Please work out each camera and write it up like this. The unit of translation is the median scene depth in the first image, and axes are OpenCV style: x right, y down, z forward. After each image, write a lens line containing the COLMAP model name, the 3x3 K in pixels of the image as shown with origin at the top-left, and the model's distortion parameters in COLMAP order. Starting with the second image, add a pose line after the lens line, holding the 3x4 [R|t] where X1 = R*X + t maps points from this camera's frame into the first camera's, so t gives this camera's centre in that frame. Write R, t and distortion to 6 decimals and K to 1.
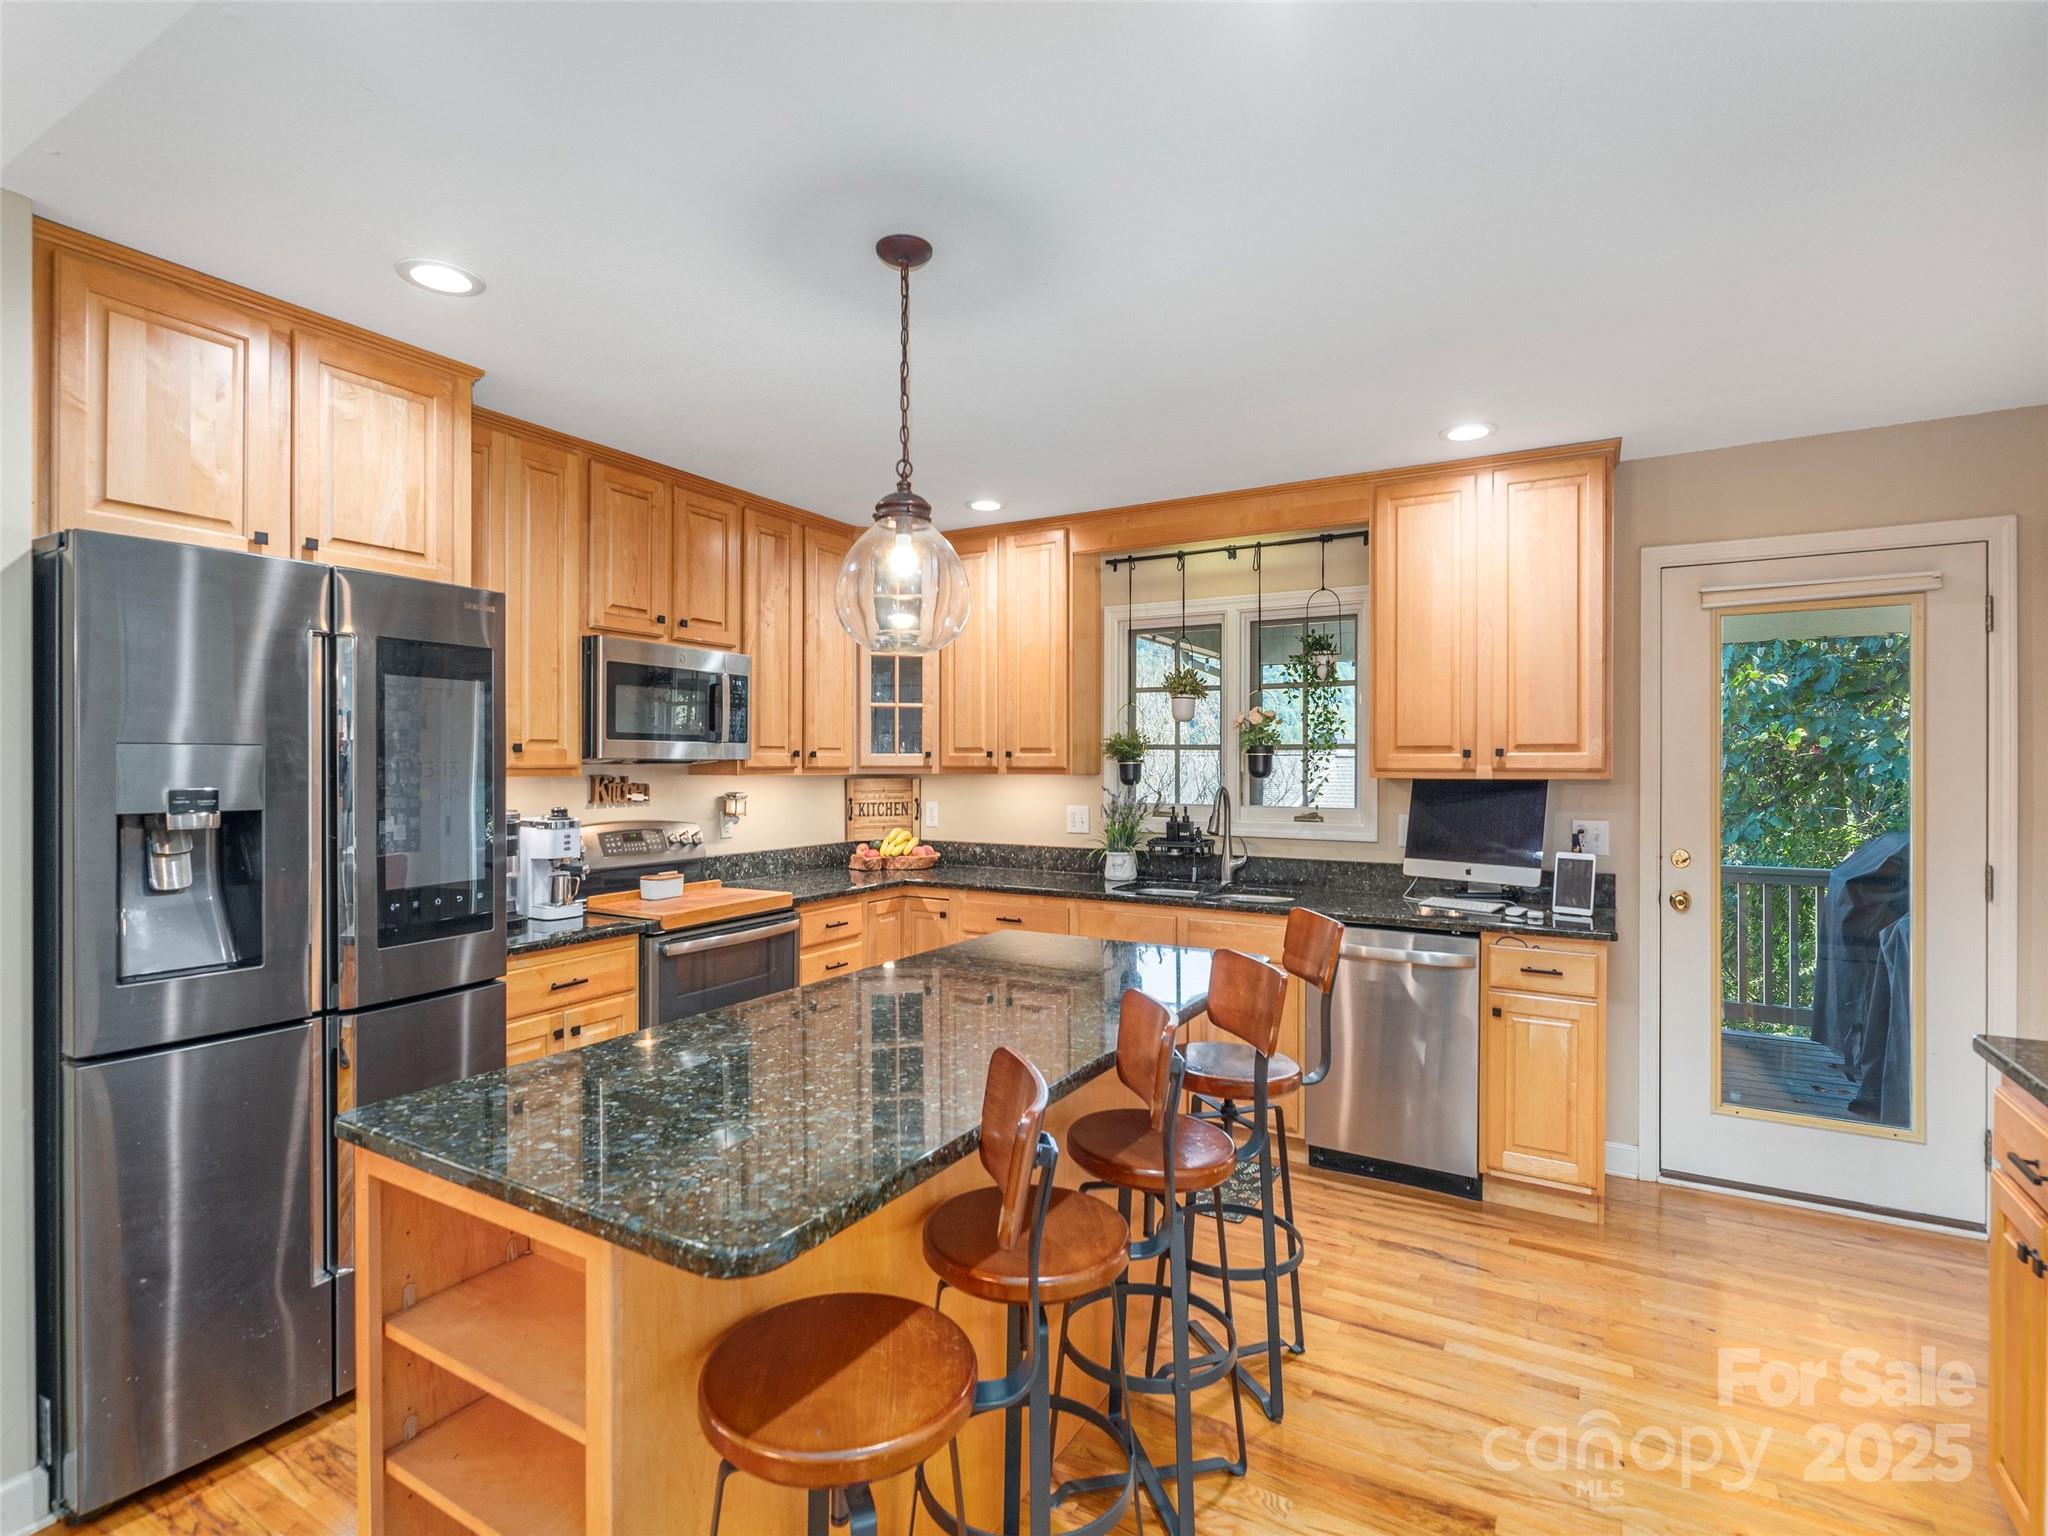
lens RADIAL K [[993.0, 0, 1024.0], [0, 993.0, 768.0], [0, 0, 1]] dist [-0.003660, -0.000606]
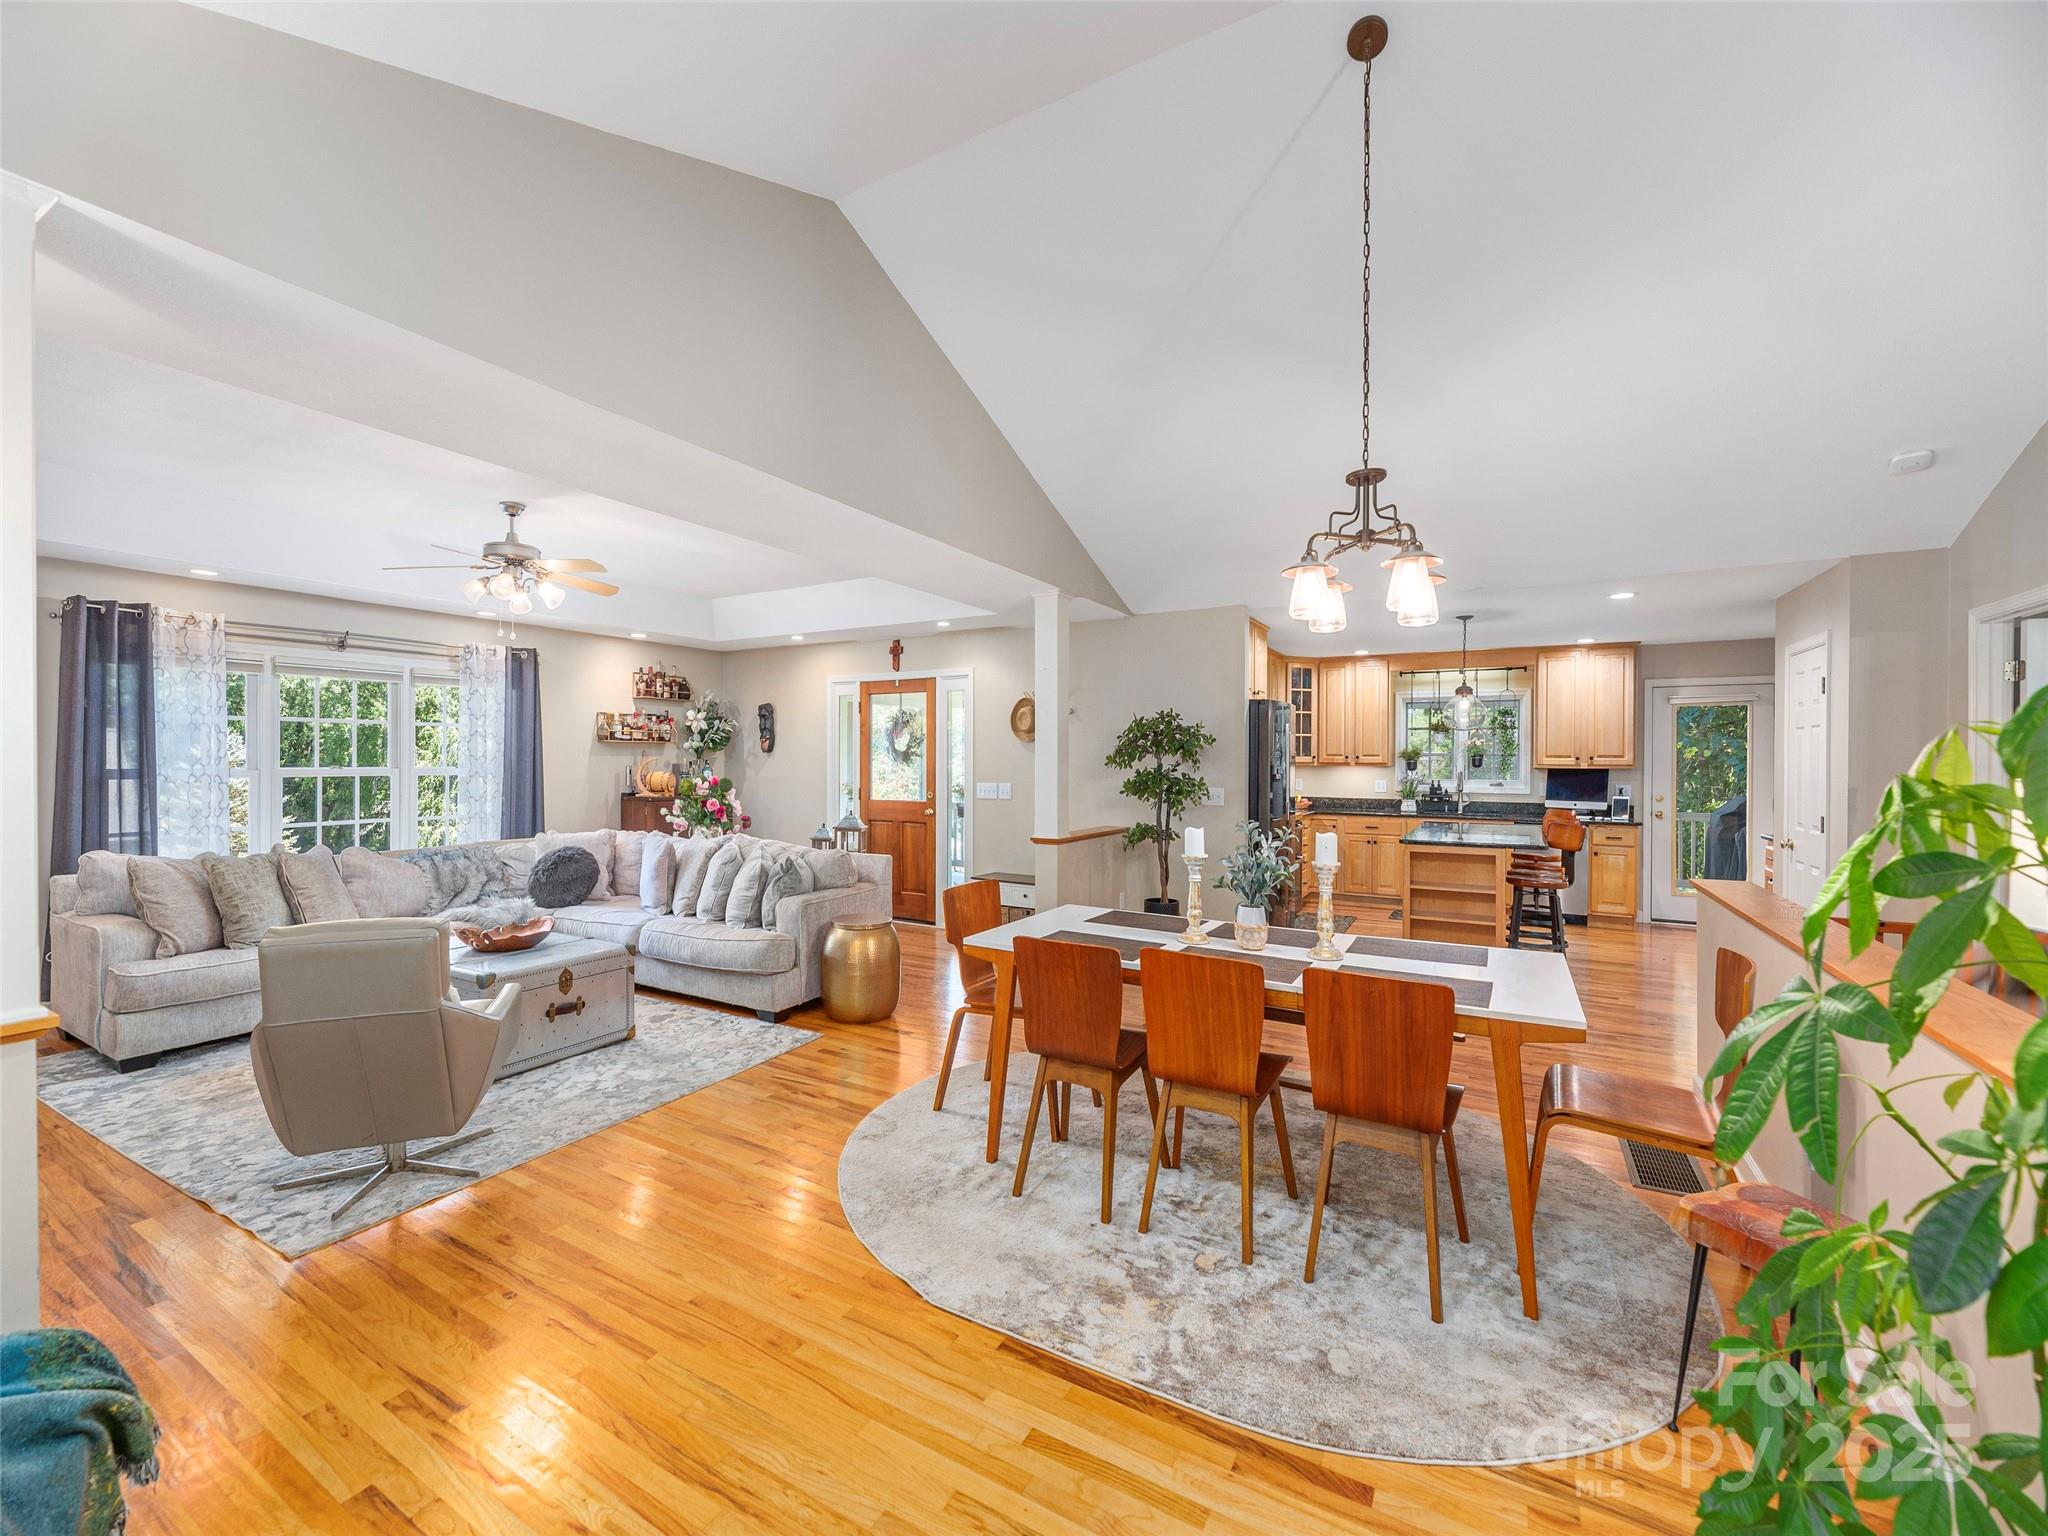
lens RADIAL K [[827.4, 0, 1024.0], [0, 827.4, 768.0], [0, 0, 1]] dist [0.000293, -0.010658]
pose [[0.999942, 0.004486, 0.009795, -0.877351], [-0.004536, 0.999977, 0.005018, 0.005274], [-0.009773, -0.005062, 0.999939, -0.981722]]
